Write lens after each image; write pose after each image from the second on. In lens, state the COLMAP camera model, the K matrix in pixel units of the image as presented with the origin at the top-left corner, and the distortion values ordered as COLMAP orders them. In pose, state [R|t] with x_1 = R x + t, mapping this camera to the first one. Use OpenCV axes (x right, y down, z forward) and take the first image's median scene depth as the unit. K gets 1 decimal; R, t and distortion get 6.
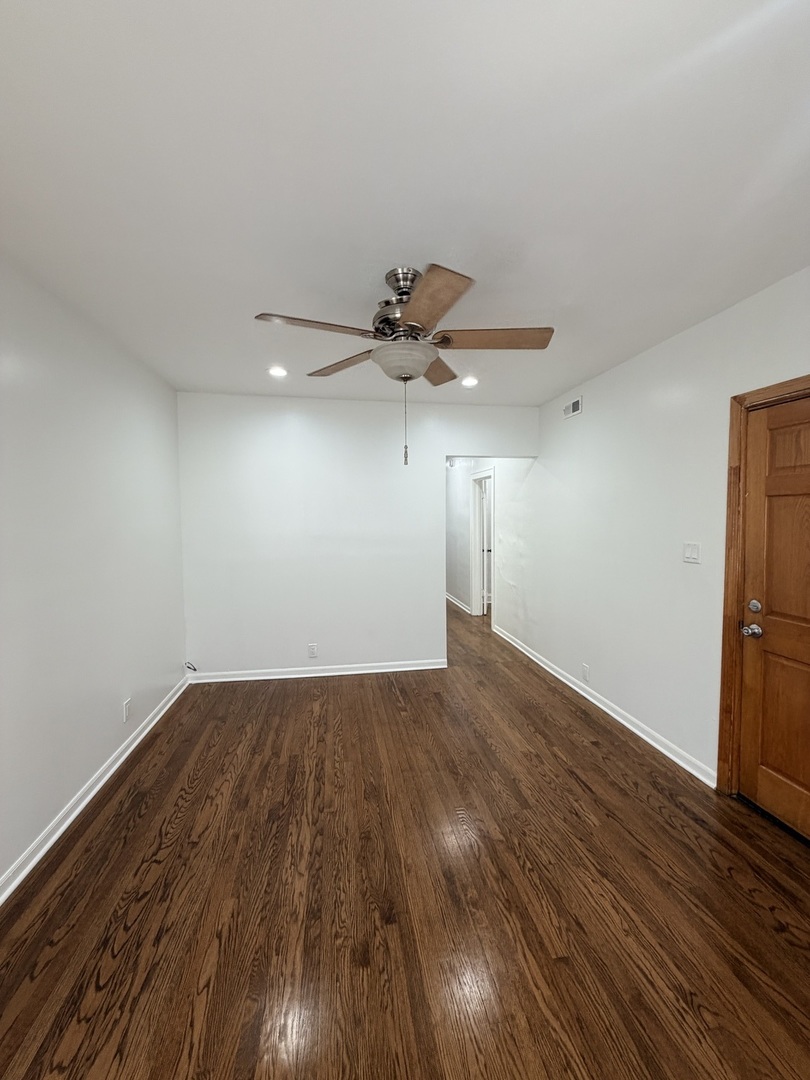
lens RADIAL K [[435.0, 0, 406.1], [0, 435.0, 538.5], [0, 0, 1]] dist [0.026679, 0.000296]
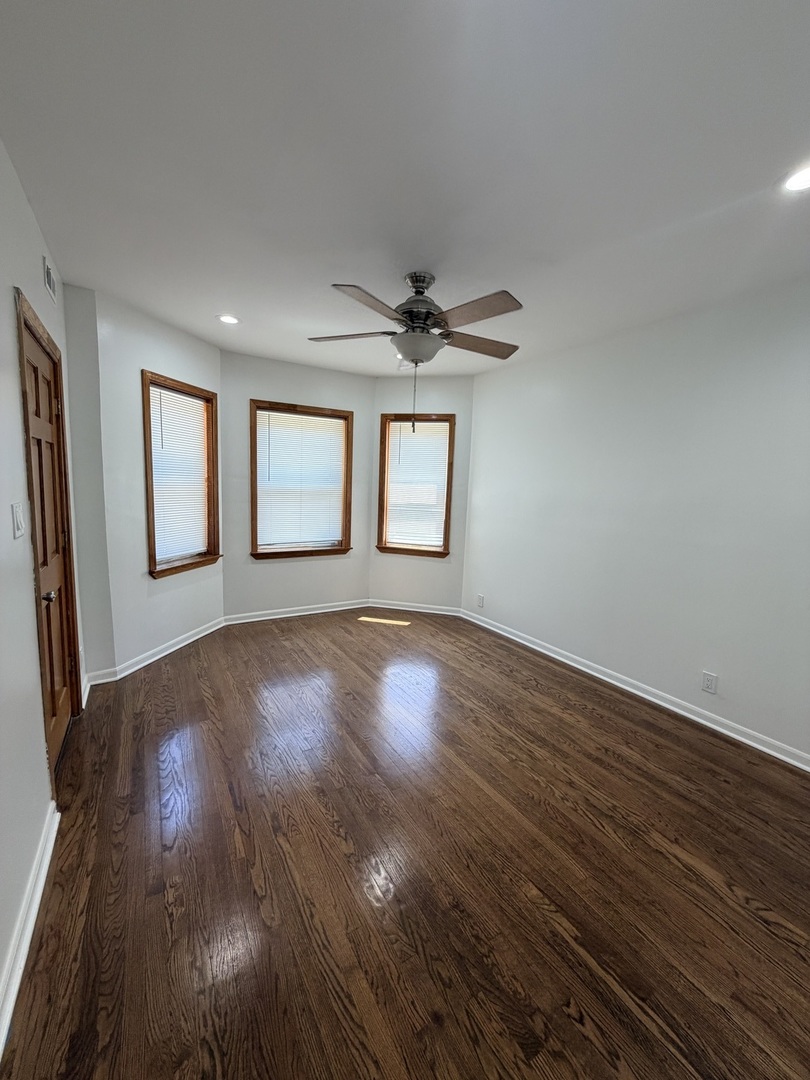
lens RADIAL K [[435.0, 0, 404.9], [0, 435.0, 537.5], [0, 0, 1]] dist [0.026679, 0.000296]
pose [[-0.930482, 0.018053, -0.365894, 0.422577], [-0.051302, 0.982522, 0.178939, -0.085192], [0.362729, 0.185270, -0.913292, 1.901271]]
